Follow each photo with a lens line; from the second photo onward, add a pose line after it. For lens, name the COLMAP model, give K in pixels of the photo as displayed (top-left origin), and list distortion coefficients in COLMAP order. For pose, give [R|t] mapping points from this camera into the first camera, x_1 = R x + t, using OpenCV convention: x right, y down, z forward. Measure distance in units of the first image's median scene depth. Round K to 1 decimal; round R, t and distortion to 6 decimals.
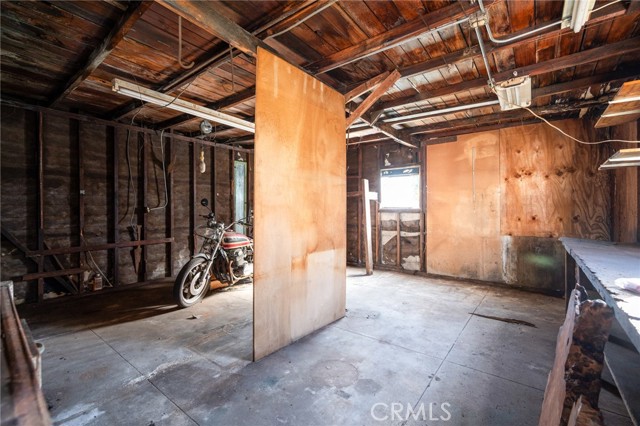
lens RADIAL K [[274.1, 0, 319.4], [0, 274.1, 209.6], [0, 0, 1]] dist [-0.003270, -0.000532]
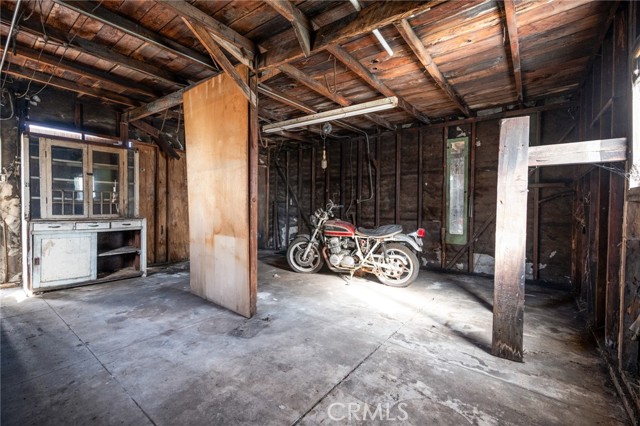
lens RADIAL K [[274.1, 0, 320.0], [0, 274.1, 213.8], [0, 0, 1]] dist [-0.003270, -0.000532]
pose [[0.023734, 0.029613, -0.999280, 1.091398], [-0.006423, 0.999545, 0.029468, 0.036615], [0.999698, 0.005719, 0.023913, 1.377152]]
